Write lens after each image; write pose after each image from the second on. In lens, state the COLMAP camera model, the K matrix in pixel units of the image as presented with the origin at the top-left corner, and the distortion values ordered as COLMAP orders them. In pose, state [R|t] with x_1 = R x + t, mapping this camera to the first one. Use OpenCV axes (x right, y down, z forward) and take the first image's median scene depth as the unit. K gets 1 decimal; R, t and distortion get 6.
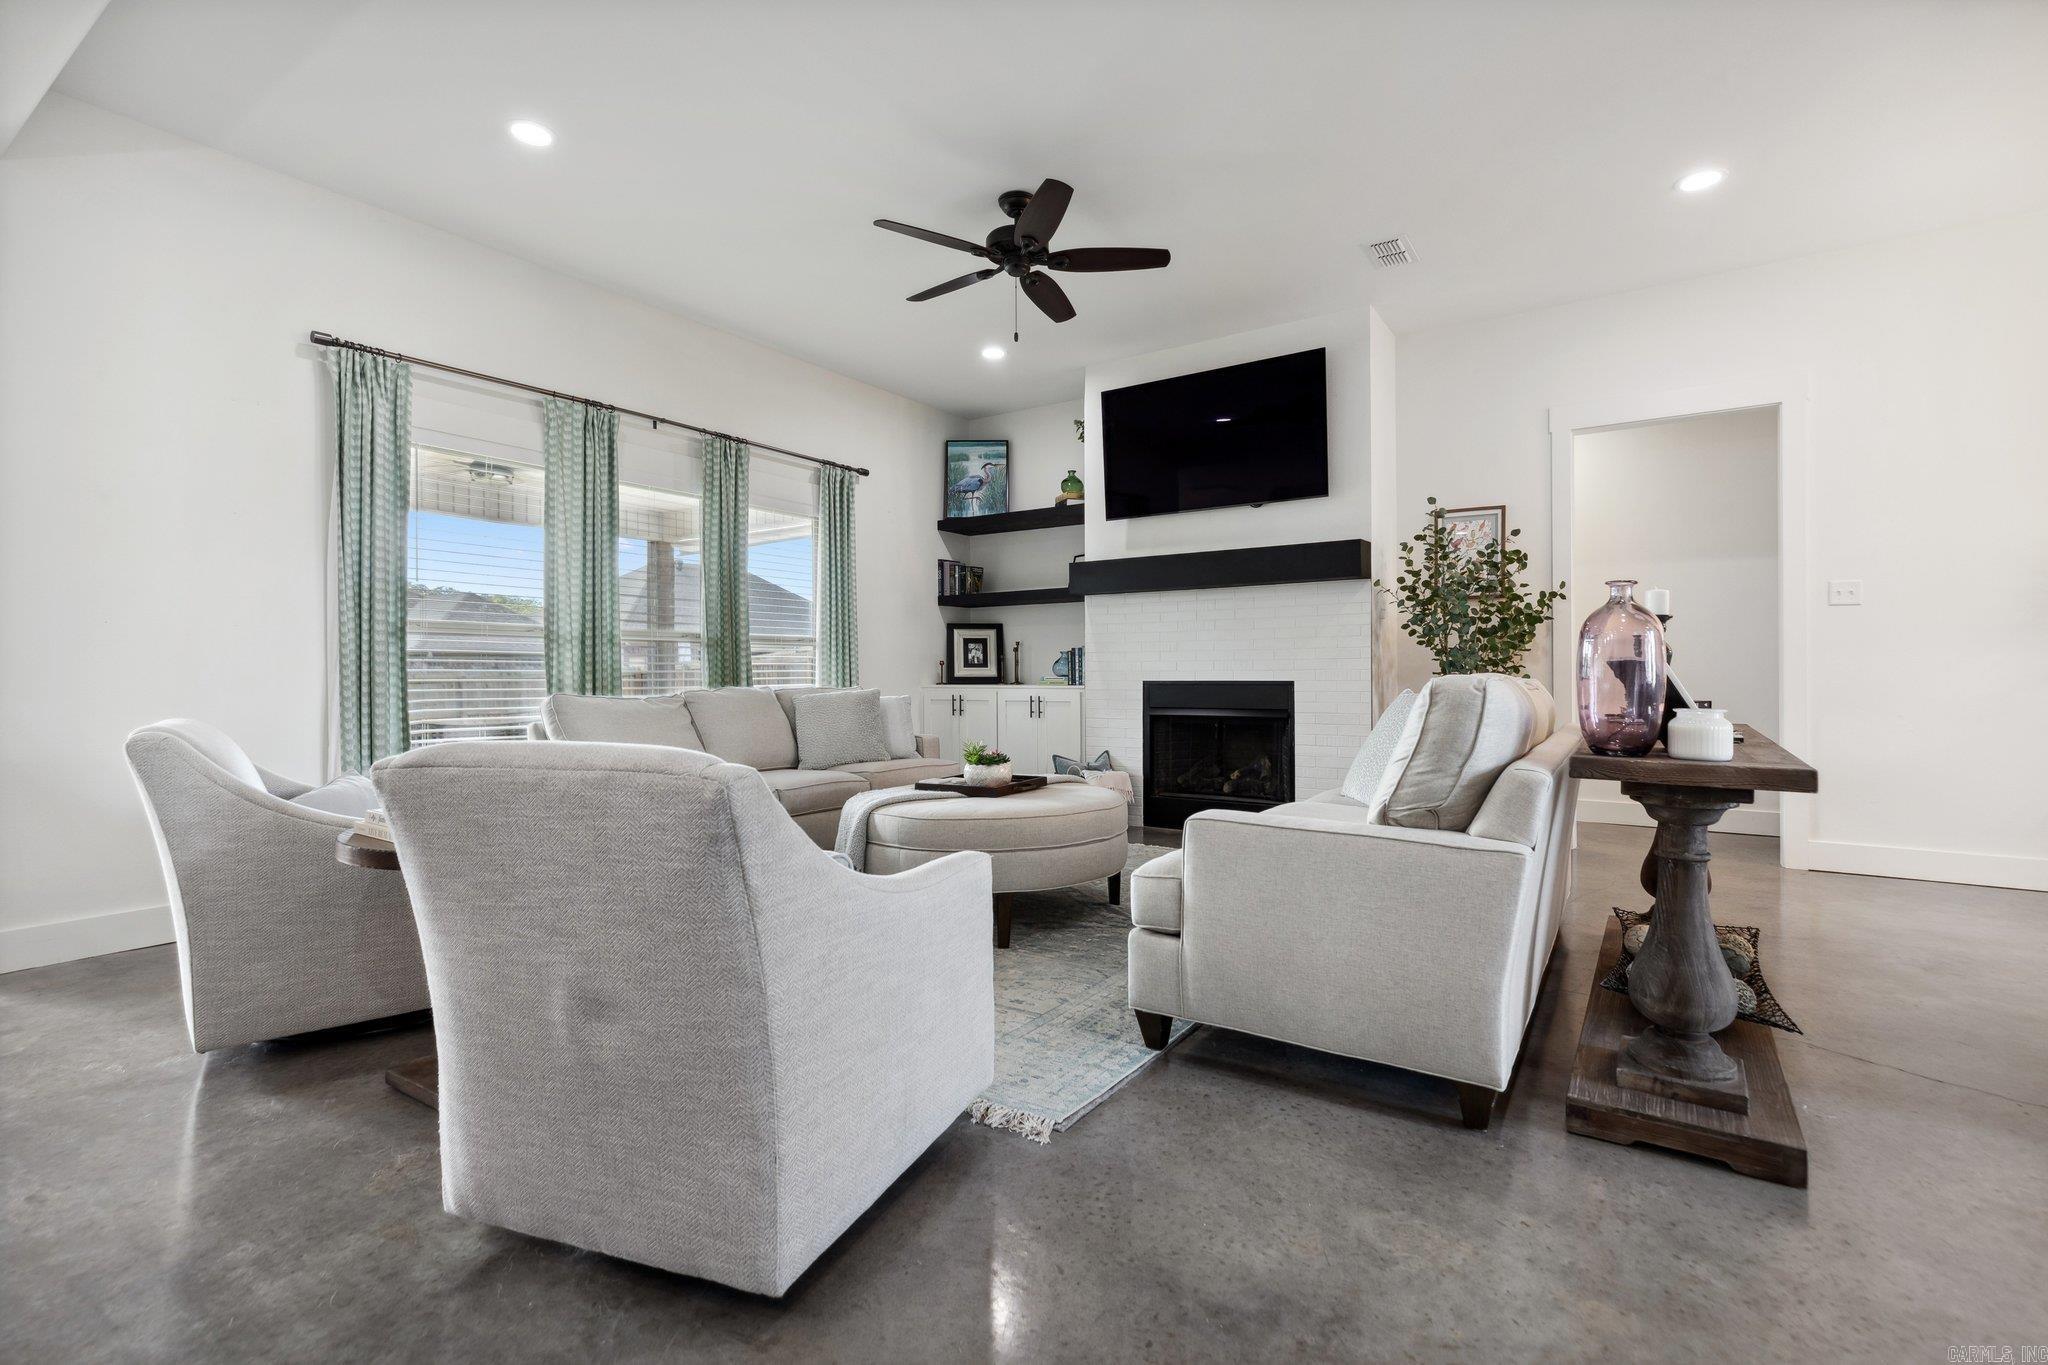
lens RADIAL K [[929.6, 0, 1028.8], [0, 929.6, 675.4], [0, 0, 1]] dist [0.004987, -0.000841]
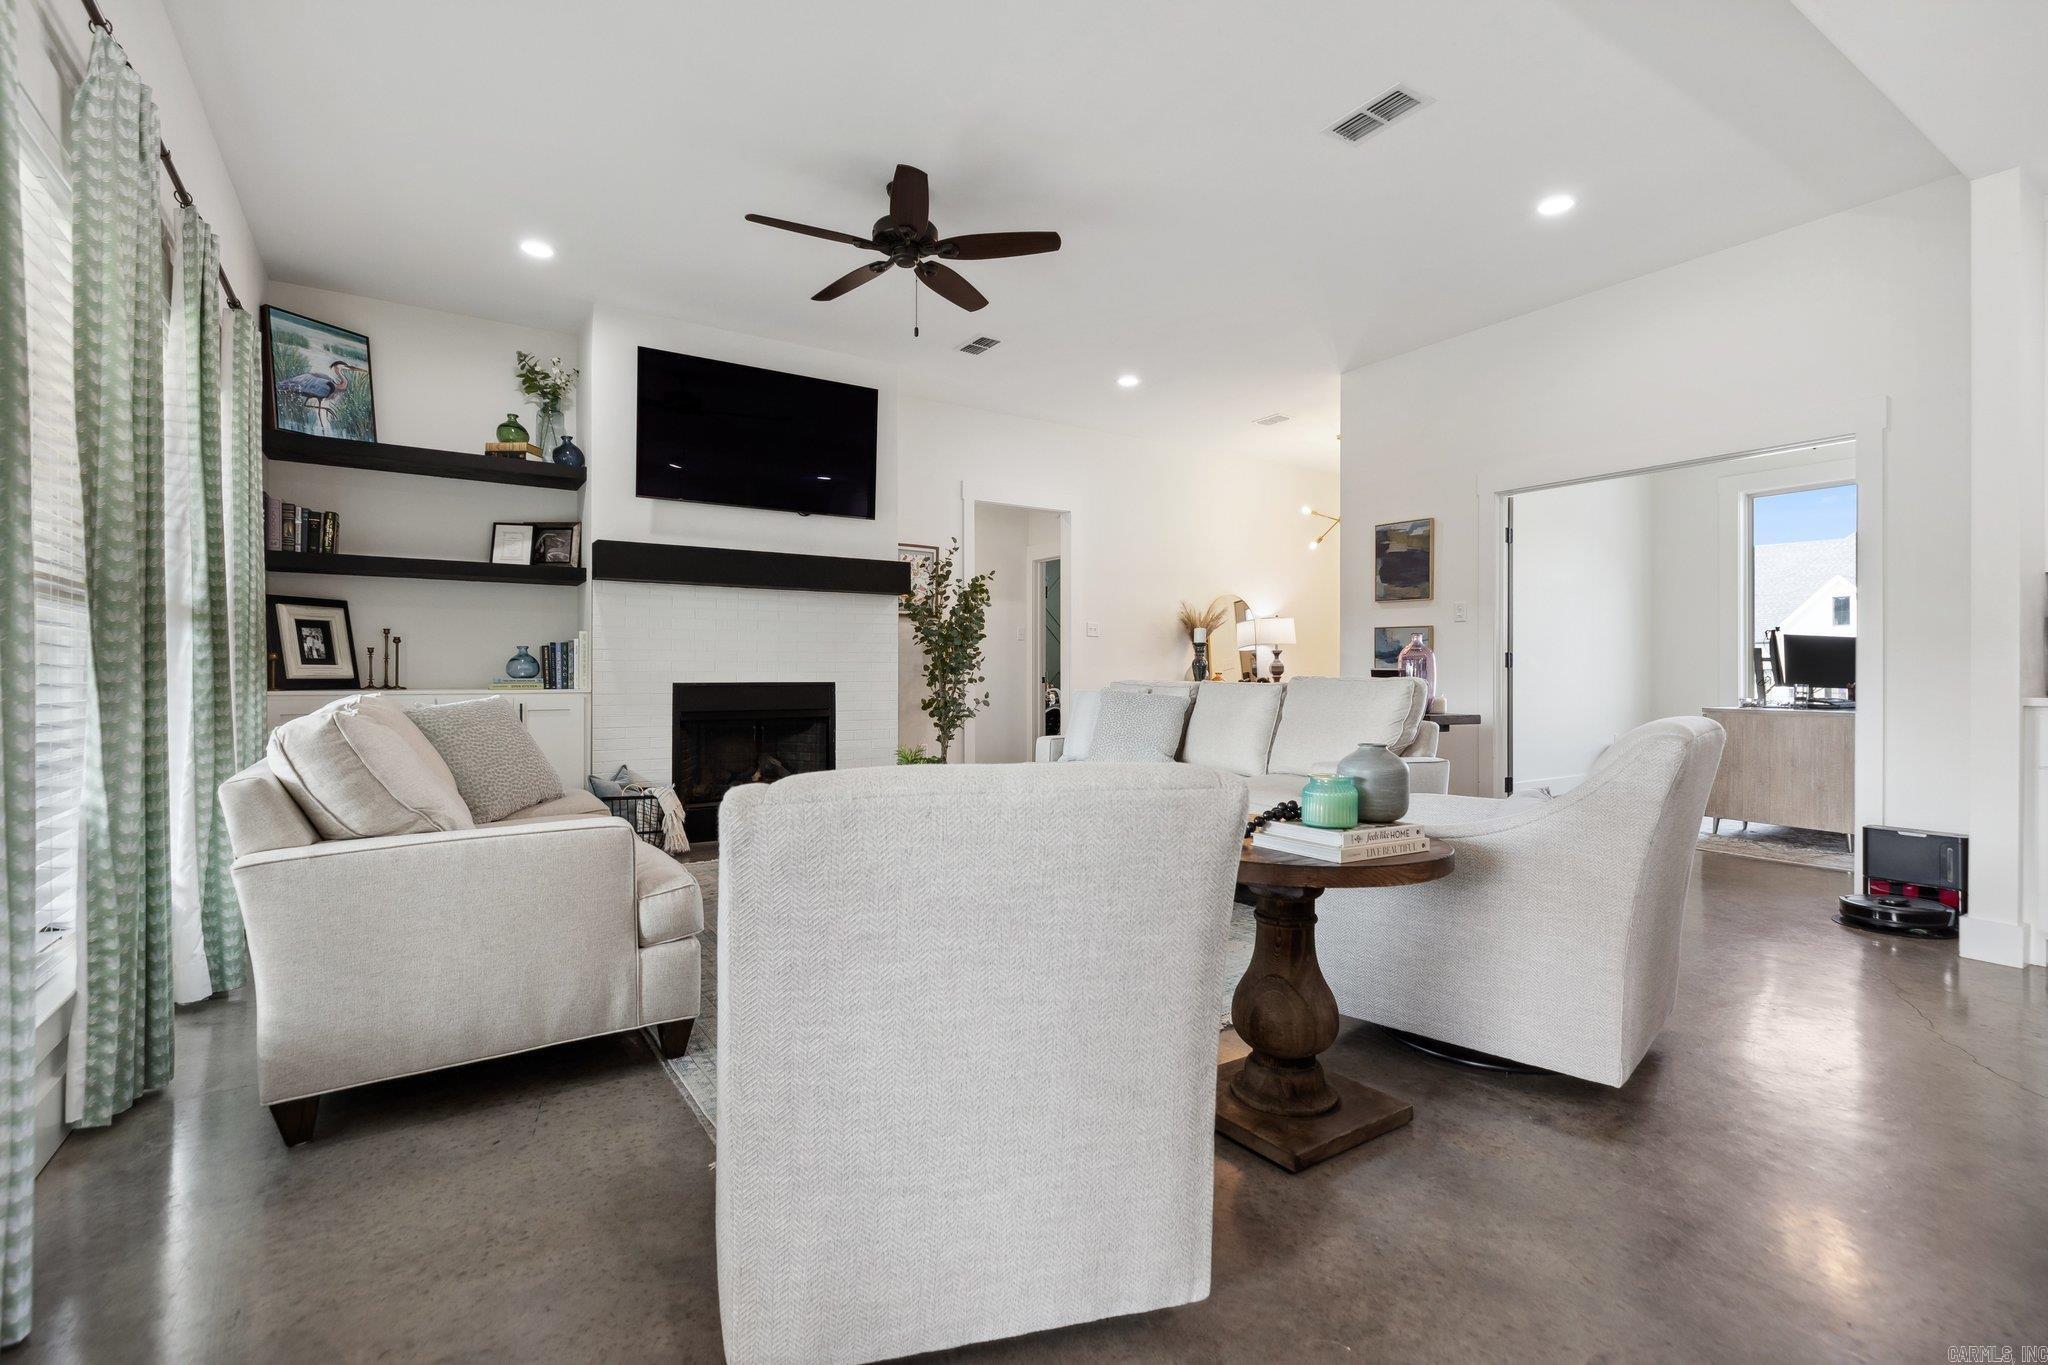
lens RADIAL K [[929.6, 0, 1032.9], [0, 929.6, 674.2], [0, 0, 1]] dist [0.004987, -0.000841]
pose [[0.391824, 0.005387, 0.920024, -0.470192], [-0.001851, 0.999985, -0.005067, 0.000979], [-0.920038, 0.000283, 0.391828, 0.273741]]
